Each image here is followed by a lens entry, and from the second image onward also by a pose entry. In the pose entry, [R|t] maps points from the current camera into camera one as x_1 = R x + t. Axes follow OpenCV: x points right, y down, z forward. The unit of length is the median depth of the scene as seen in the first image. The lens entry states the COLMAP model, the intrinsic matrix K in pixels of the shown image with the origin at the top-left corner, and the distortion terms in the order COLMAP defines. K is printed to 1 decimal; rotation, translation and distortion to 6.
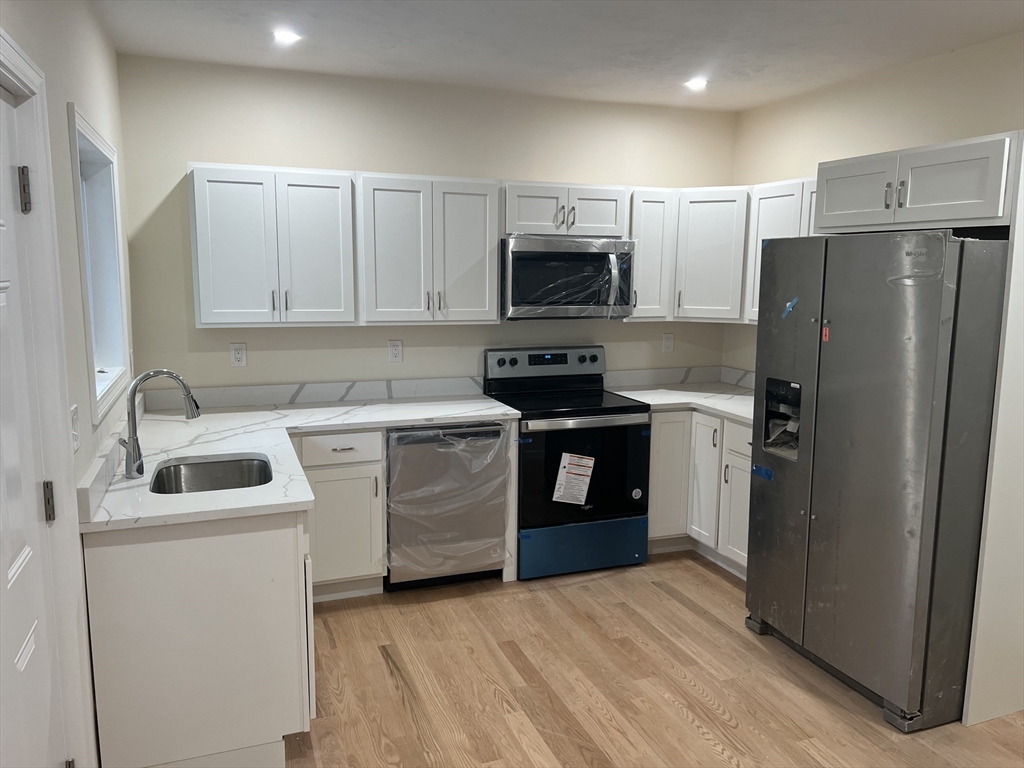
lens RADIAL K [[770.5, 0, 512.0], [0, 770.5, 384.0], [0, 0, 1]] dist [0.055053, -0.003994]
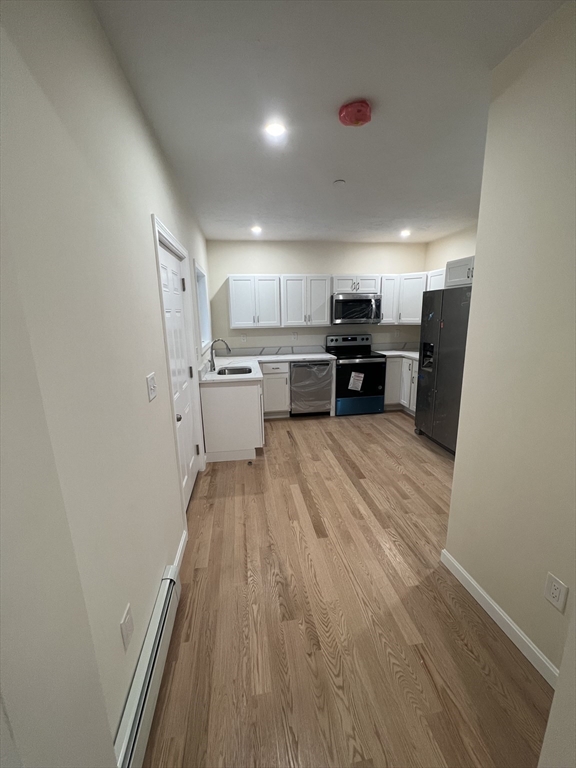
lens RADIAL K [[307.2, 0, 289.1], [0, 307.2, 382.5], [0, 0, 1]] dist [0.000956, 0.000270]
pose [[0.978001, 0.019422, -0.207692, 0.075406], [-0.003310, 0.996976, 0.077643, 0.042359], [0.208572, -0.075247, 0.975108, -0.148878]]
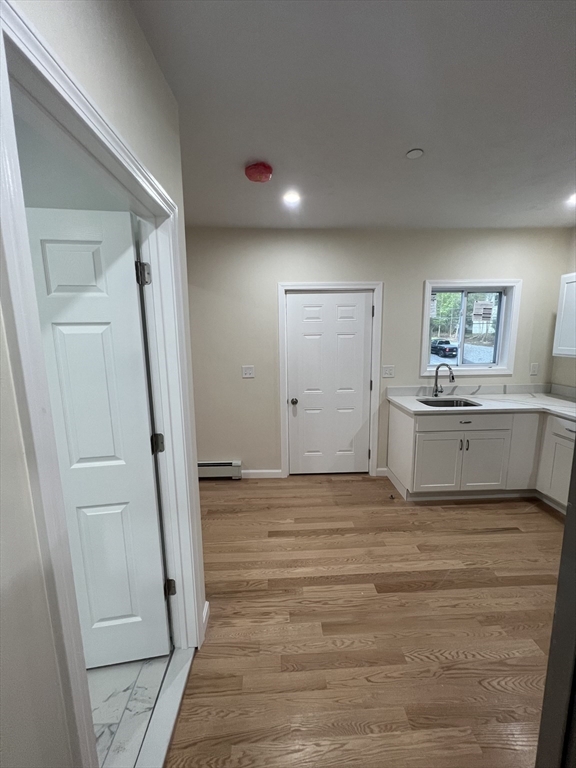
lens RADIAL K [[307.2, 0, 289.1], [0, 307.2, 382.5], [0, 0, 1]] dist [0.000956, 0.000270]
pose [[-0.319043, 0.142736, -0.936930, 0.548786], [-0.128714, 0.972908, 0.192047, -0.063078], [0.938959, 0.181867, -0.292027, 0.537565]]
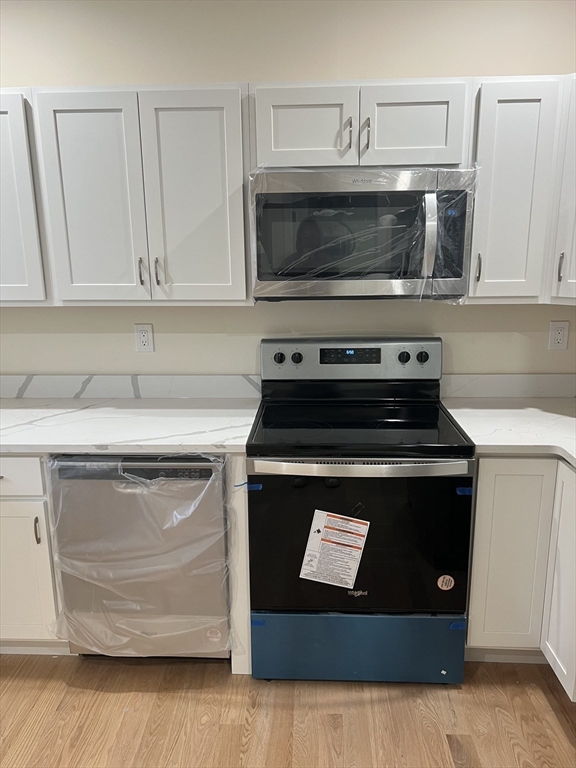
lens RADIAL K [[585.7, 0, 288.0], [0, 585.7, 384.0], [0, 0, 1]] dist [0.006732, -0.000093]
pose [[0.921333, 0.068601, -0.382674, 0.227295], [-0.038639, 0.995593, 0.085449, -0.056760], [0.386850, -0.063941, 0.919923, 0.554679]]
